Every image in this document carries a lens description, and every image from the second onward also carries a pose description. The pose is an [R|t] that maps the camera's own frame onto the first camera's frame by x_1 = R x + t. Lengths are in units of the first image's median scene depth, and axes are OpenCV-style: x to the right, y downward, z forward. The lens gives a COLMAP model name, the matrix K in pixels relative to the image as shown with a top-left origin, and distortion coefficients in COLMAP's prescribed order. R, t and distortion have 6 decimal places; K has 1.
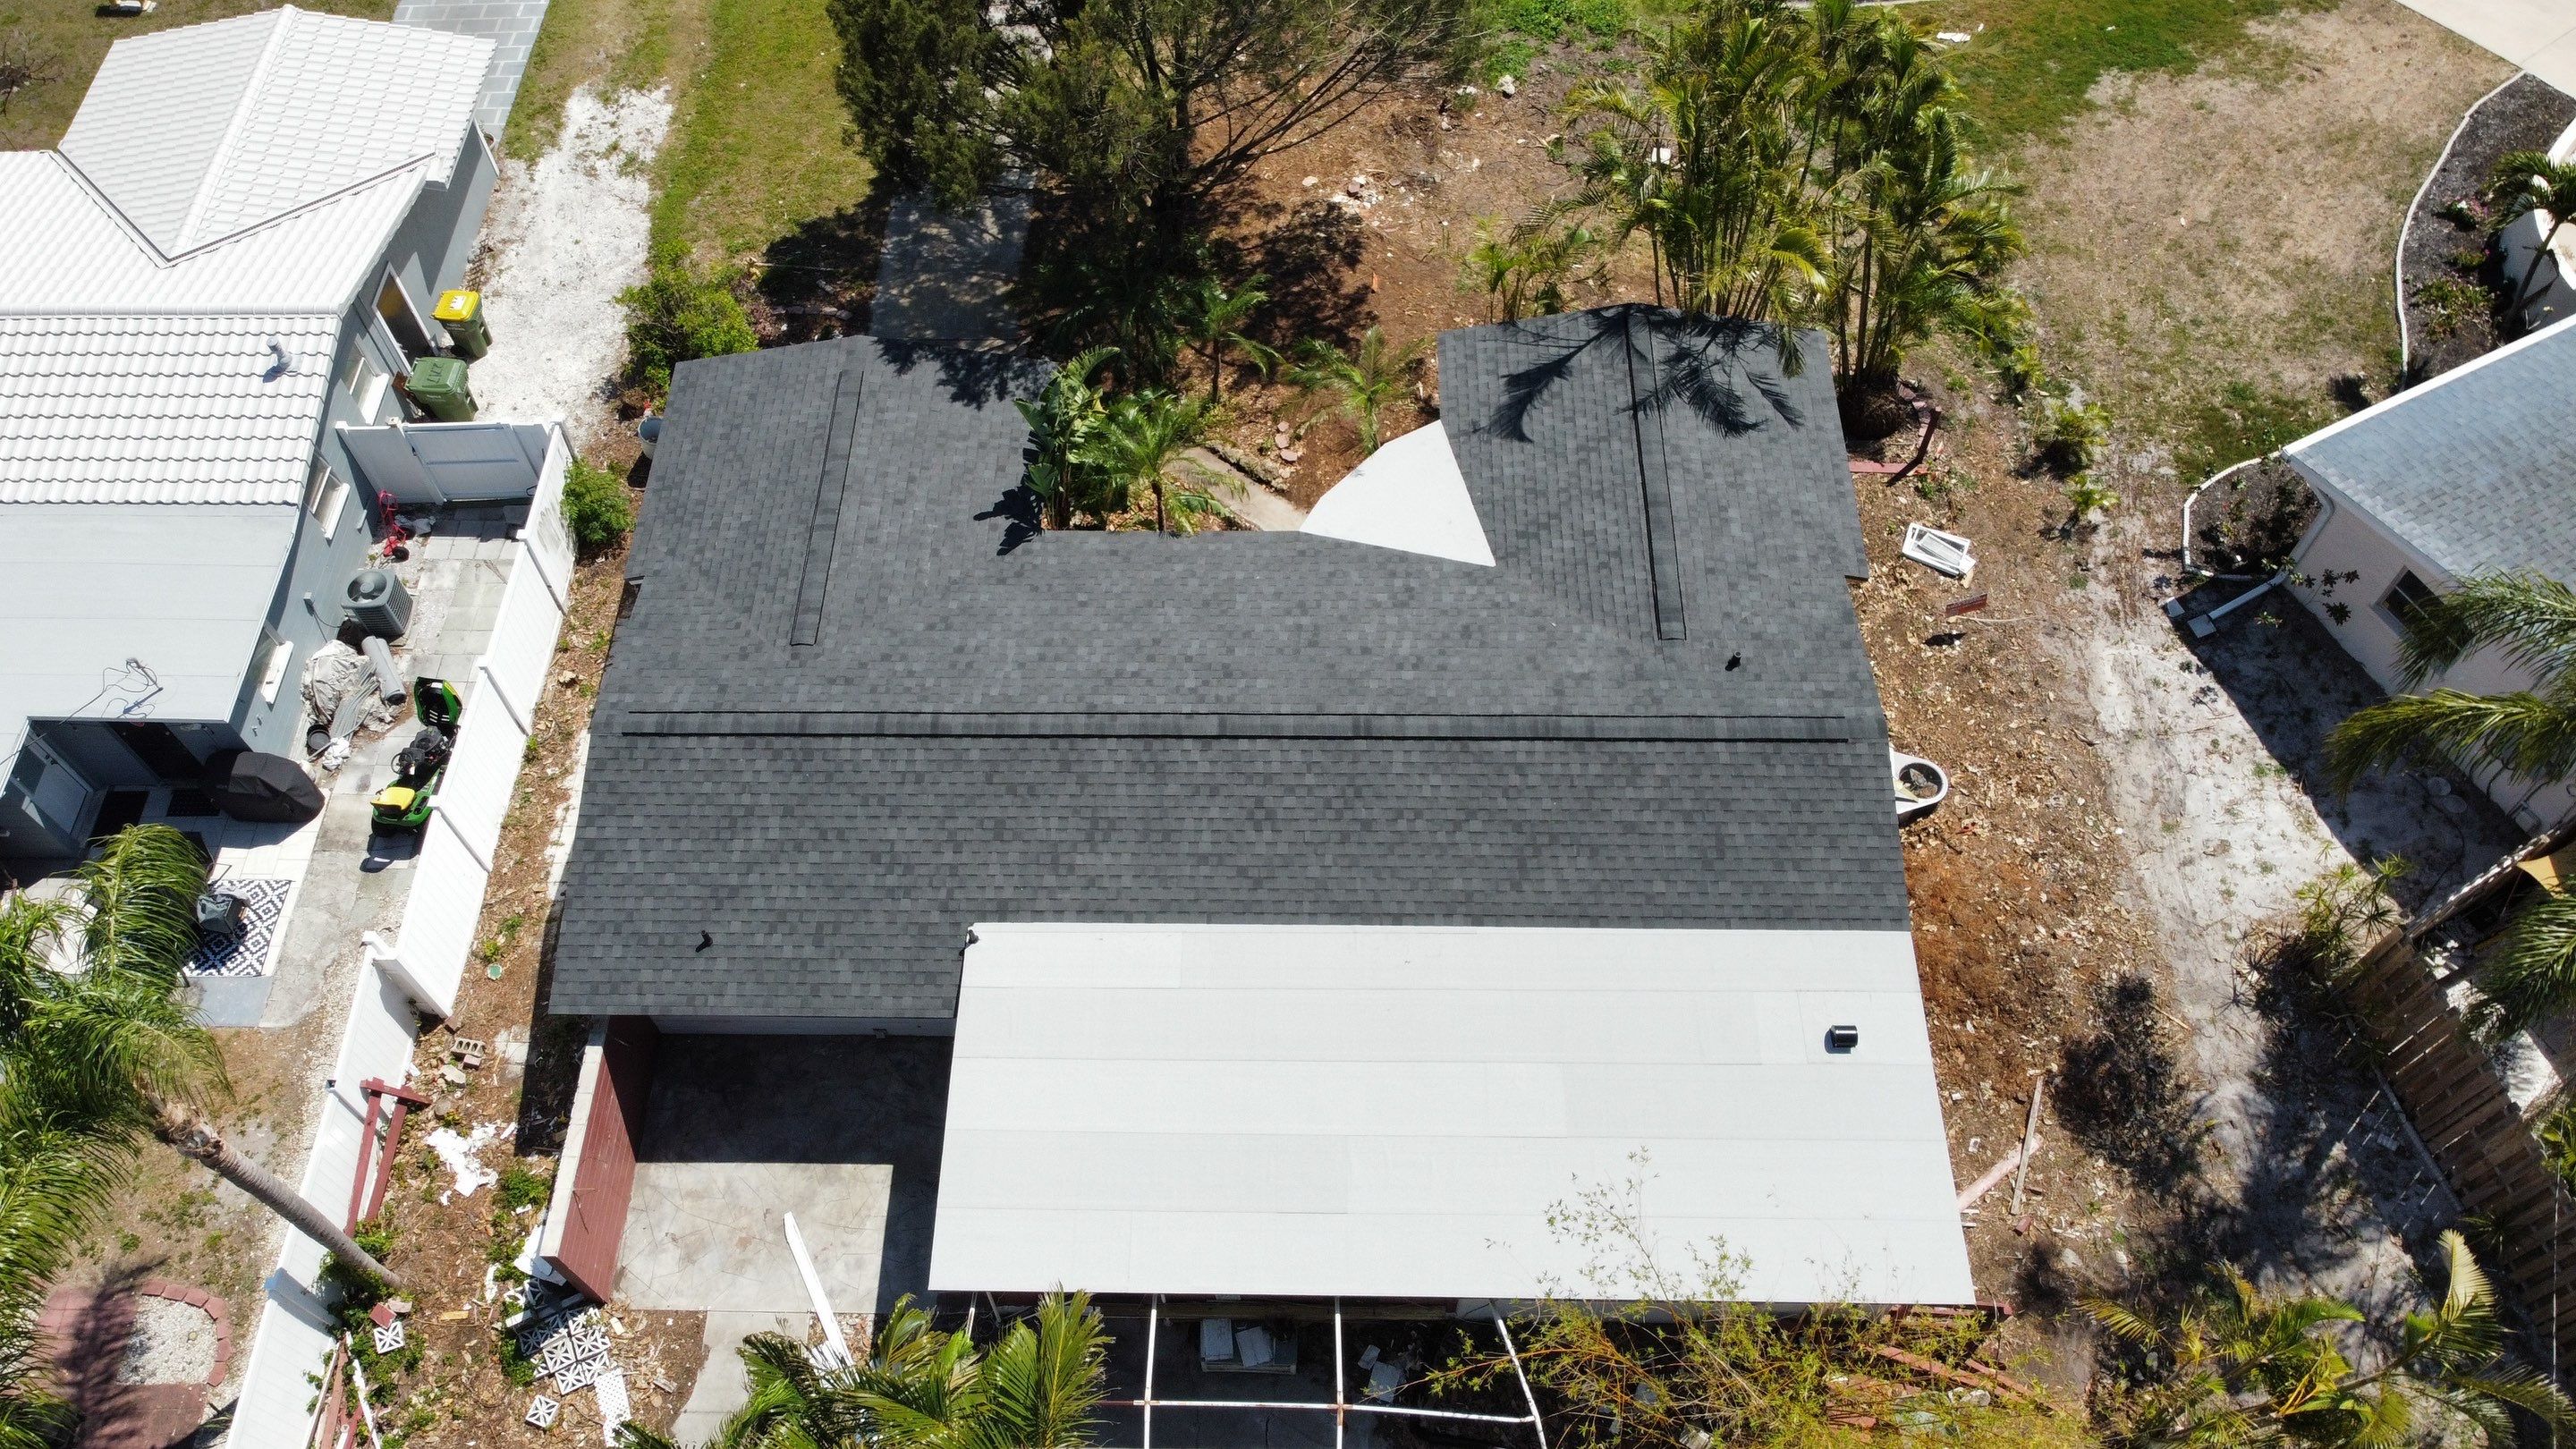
lens RADIAL K [[1968.4, 0, 1250.7], [0, 1968.4, 703.8], [0, 0, 1]] dist [0.005688, -0.017301]
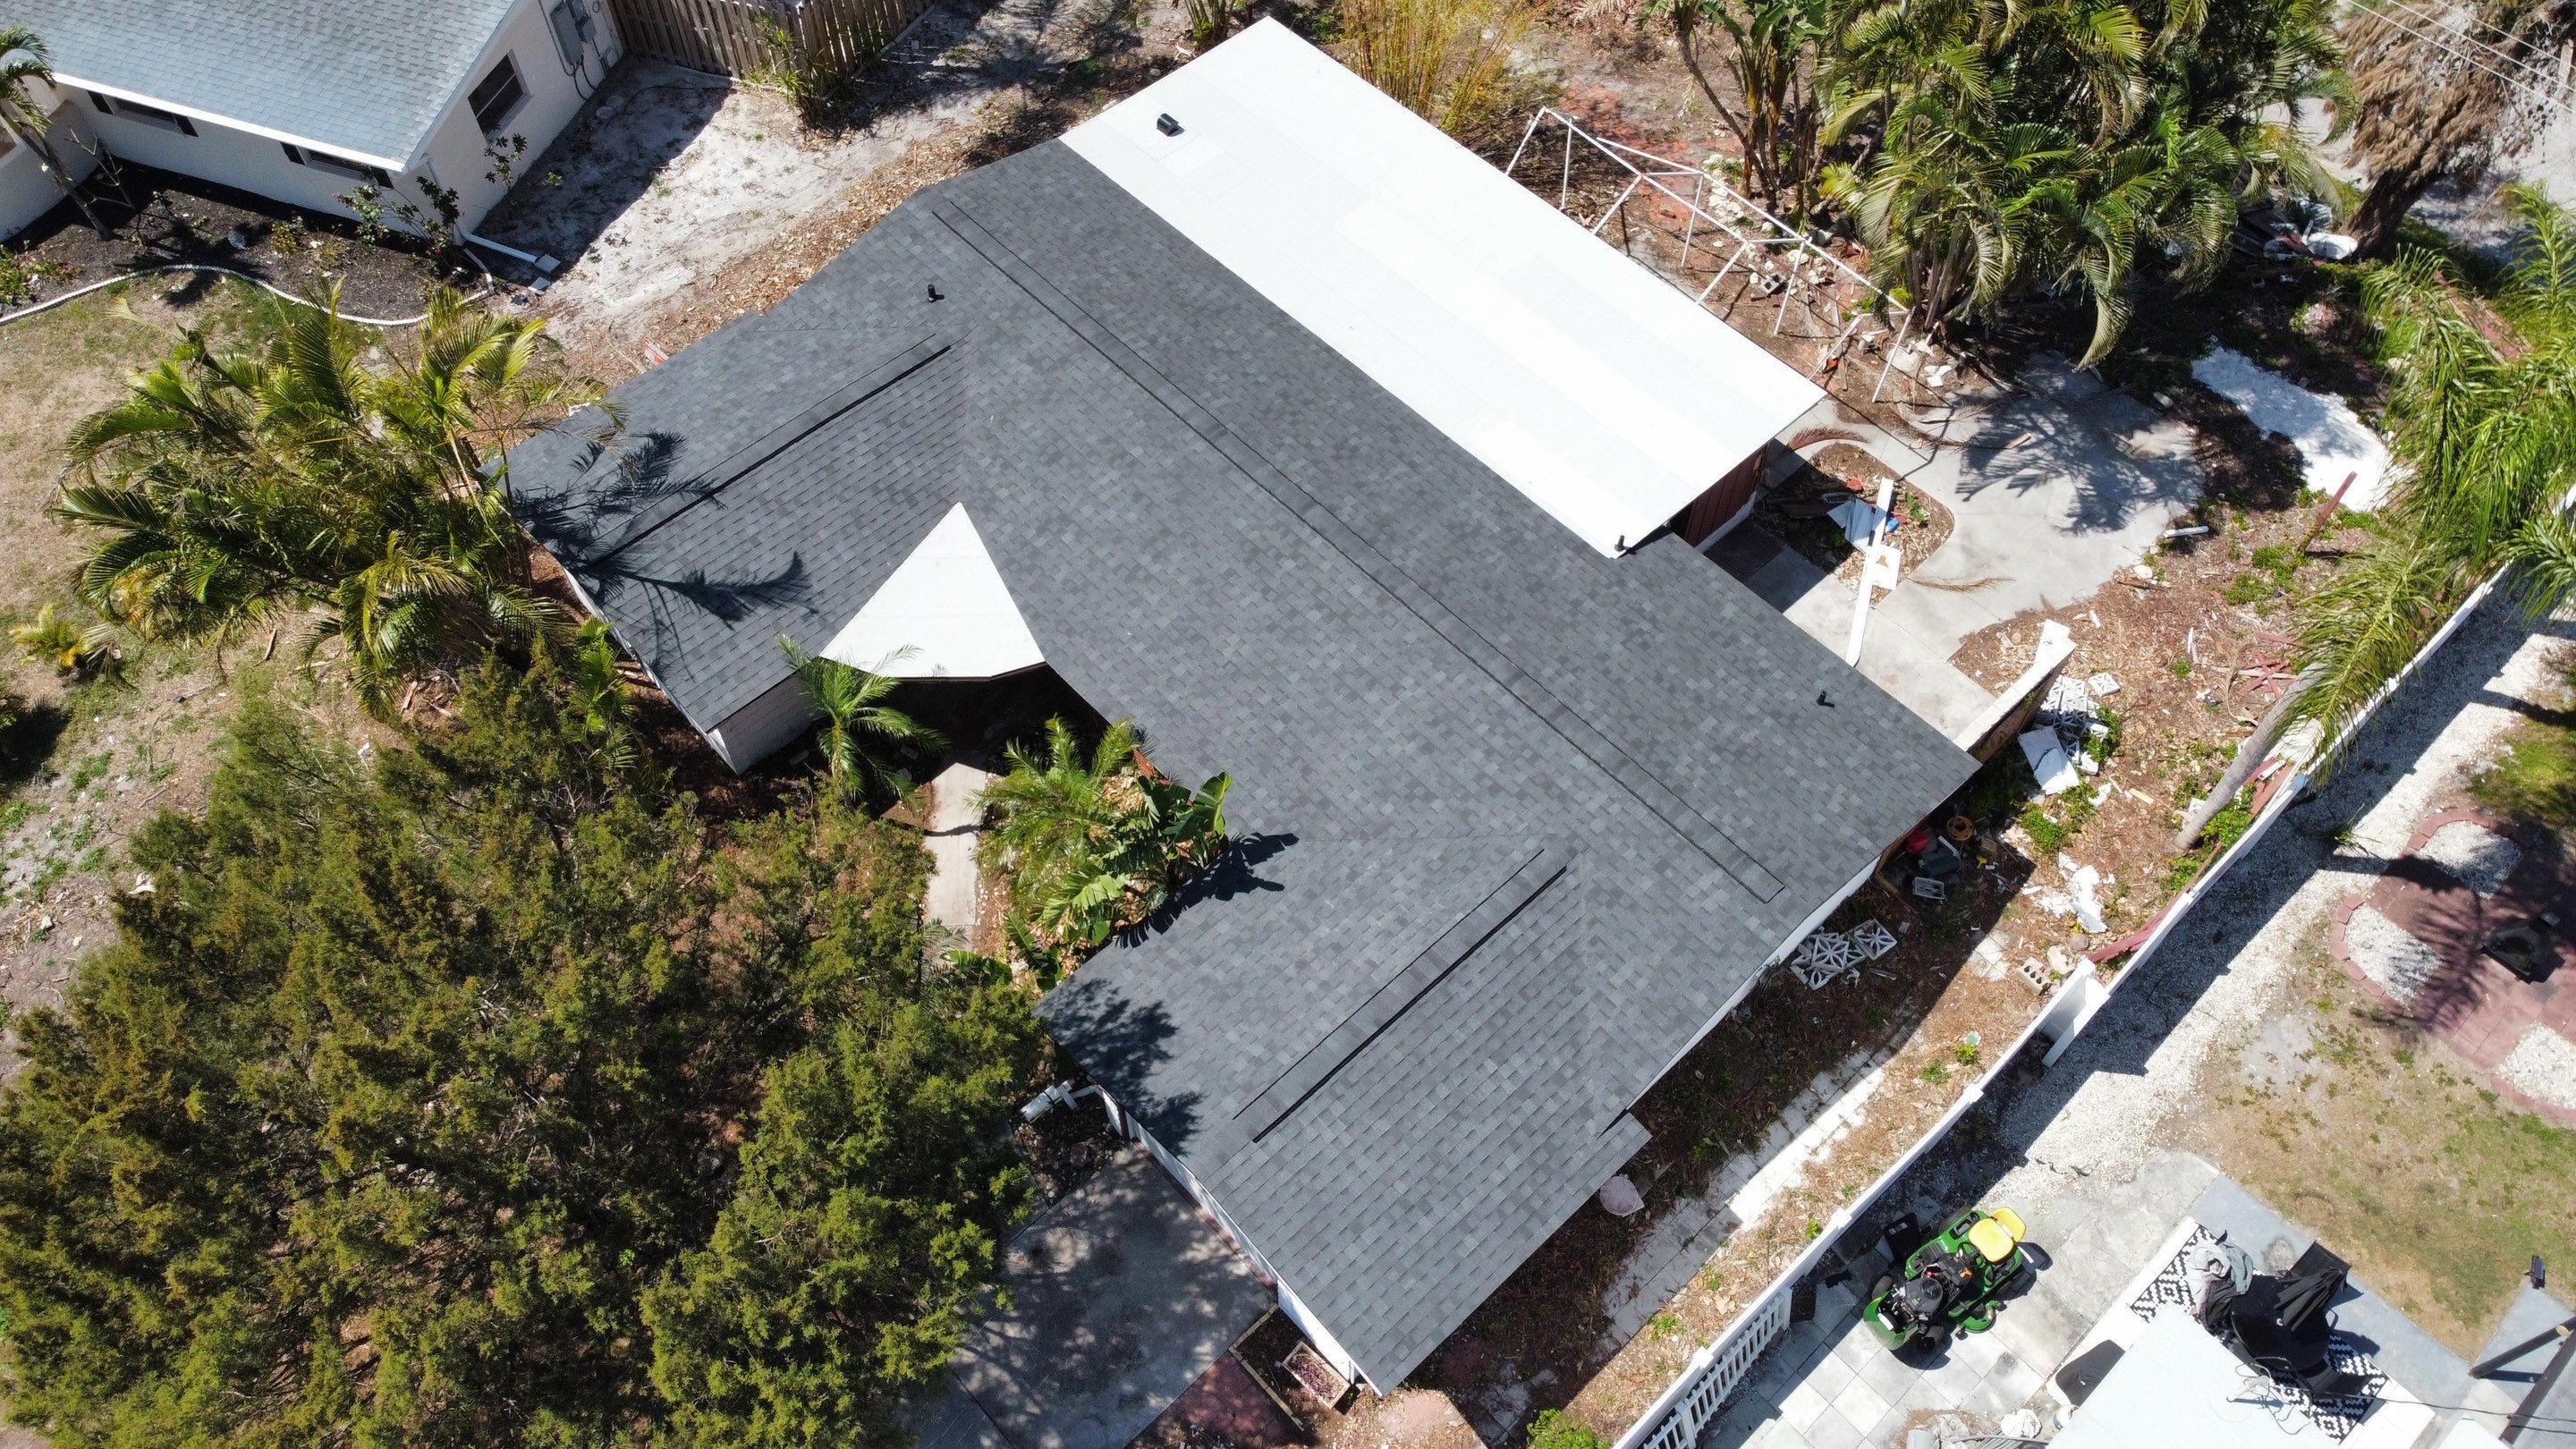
lens RADIAL K [[1968.4, 0, 1268.5], [0, 1968.4, 676.7], [0, 0, 1]] dist [0.005688, -0.017301]
pose [[-0.693356, -0.573863, 0.435819, -0.456096], [0.618074, -0.162681, 0.769103, -0.737891], [-0.370461, 0.802631, 0.467486, 0.553305]]
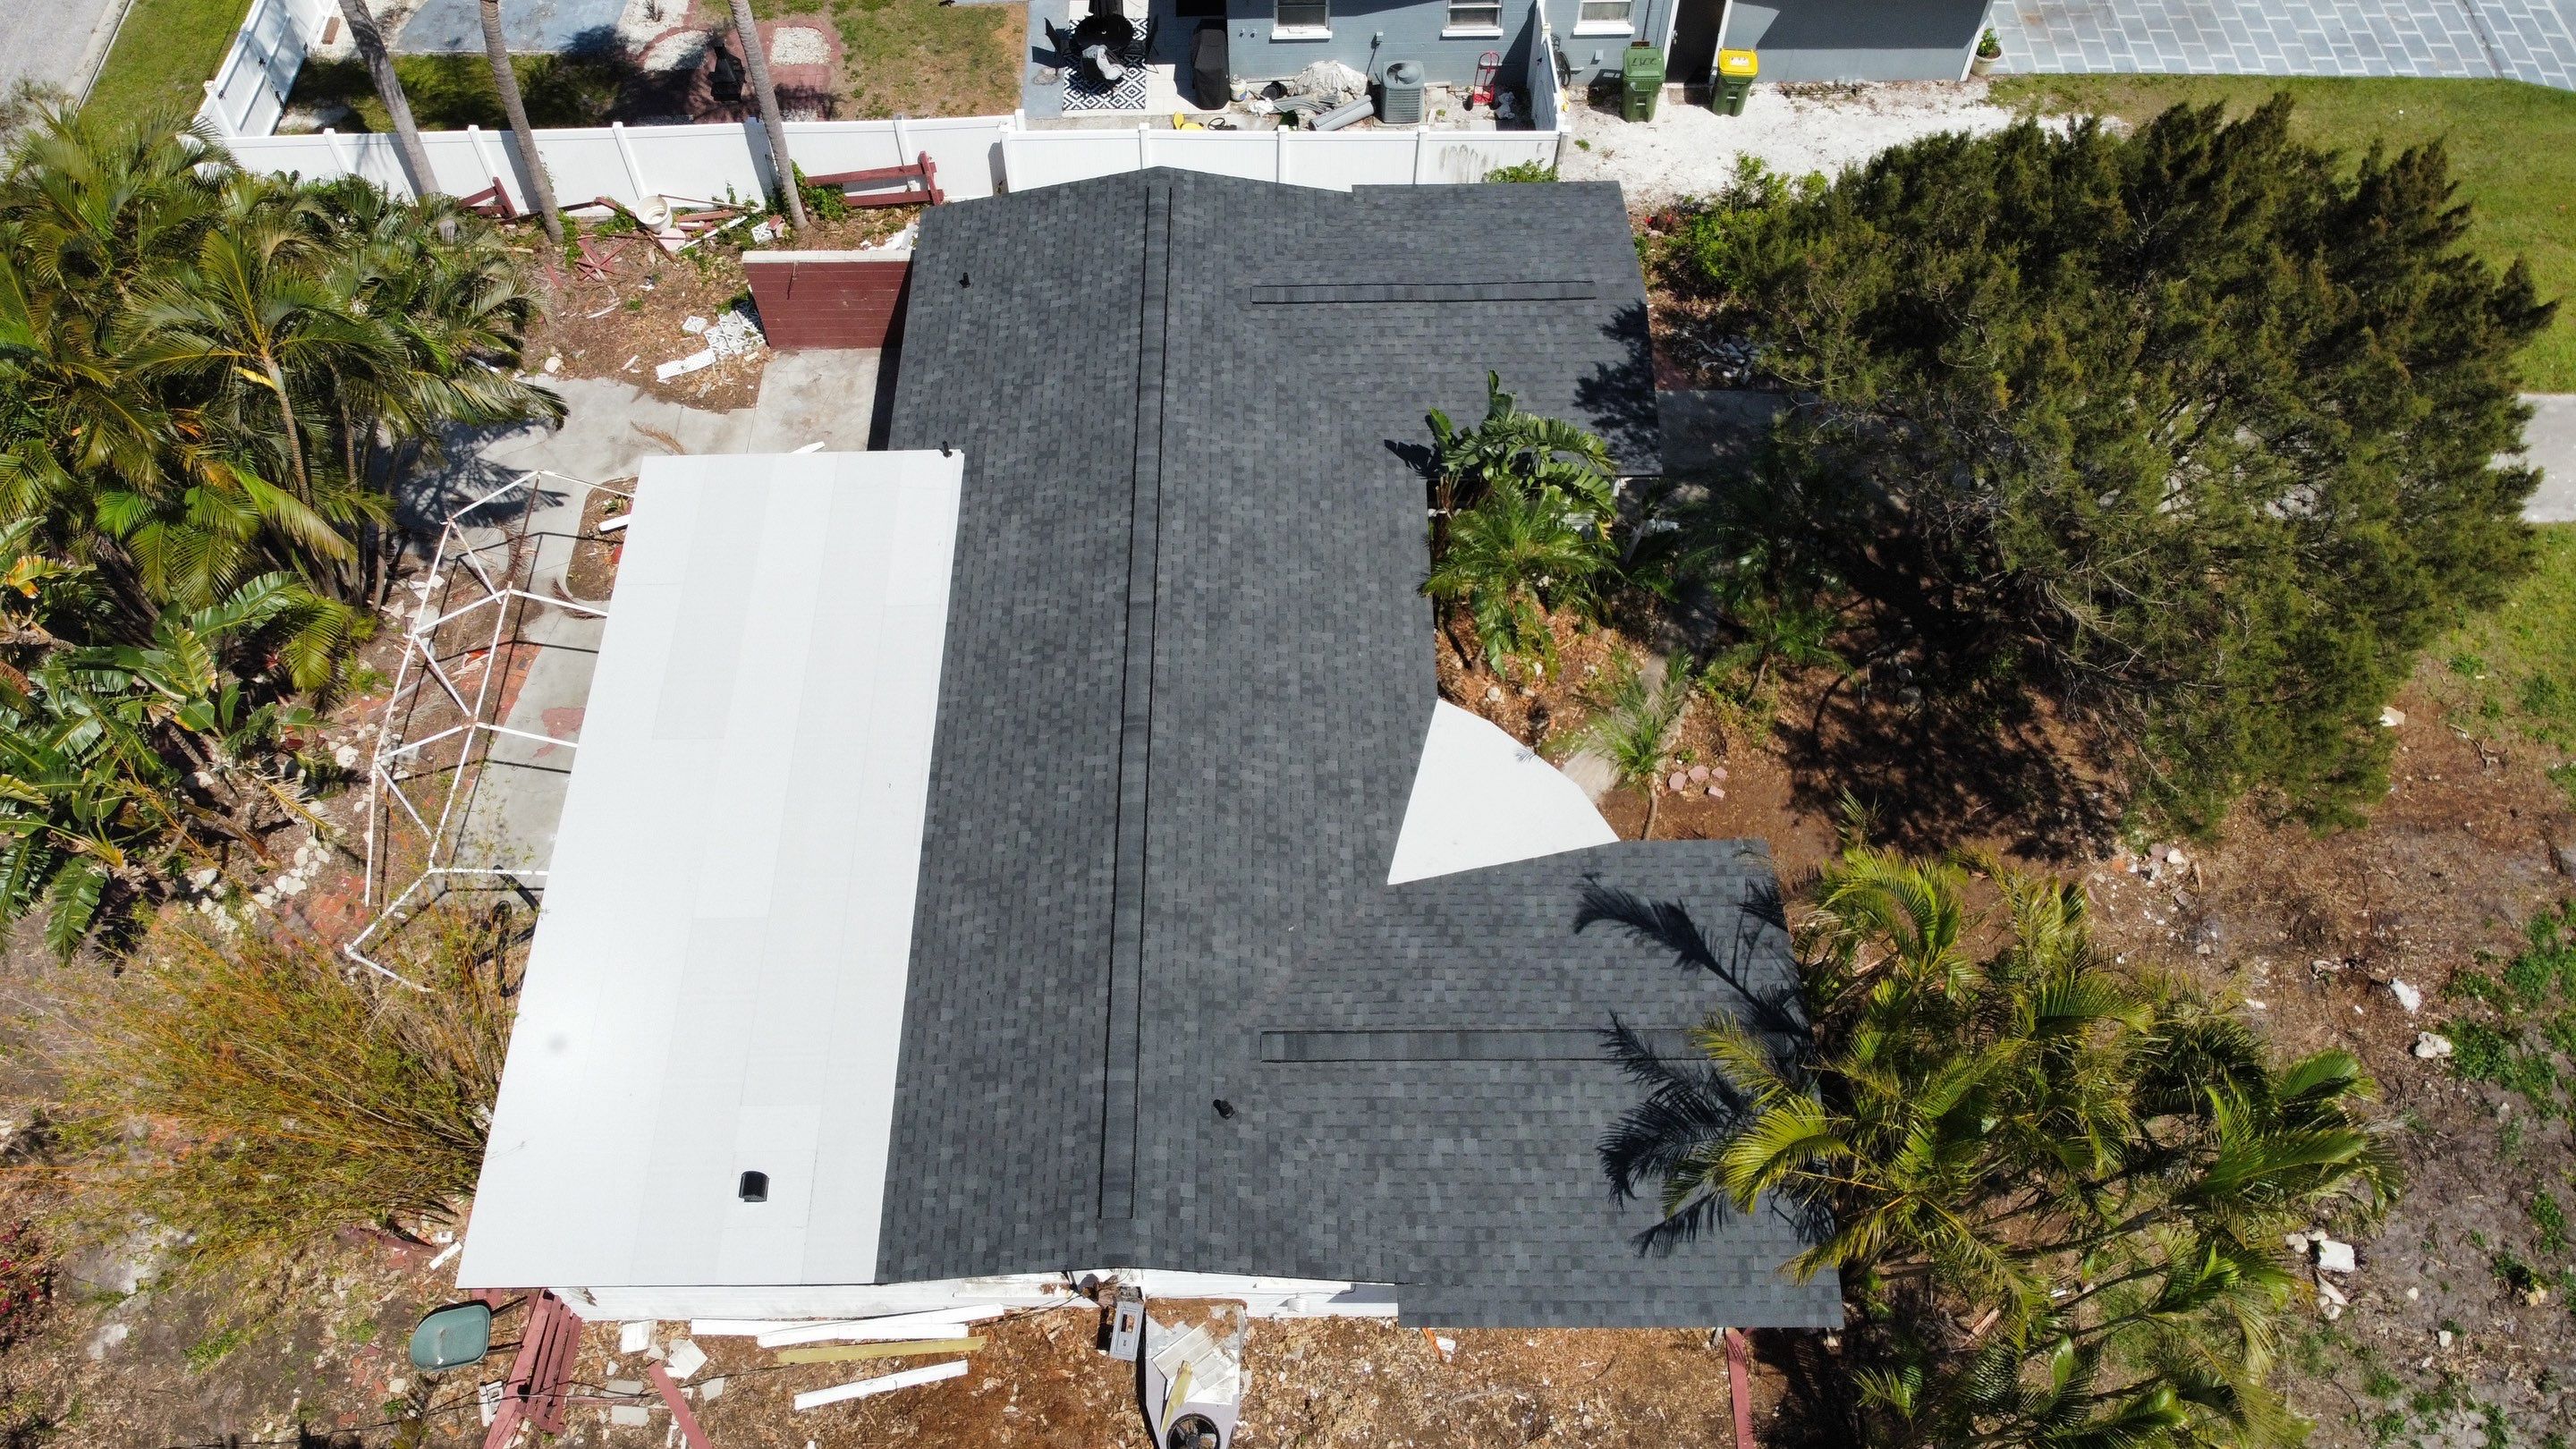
lens RADIAL K [[1968.4, 0, 1235.2], [0, 1968.4, 678.9], [0, 0, 1]] dist [0.005688, -0.017301]
pose [[0.015667, 0.843659, -0.536651, 0.506936], [-0.823103, 0.315601, 0.472120, -0.446934], [0.567676, 0.434322, 0.699363, 0.321339]]
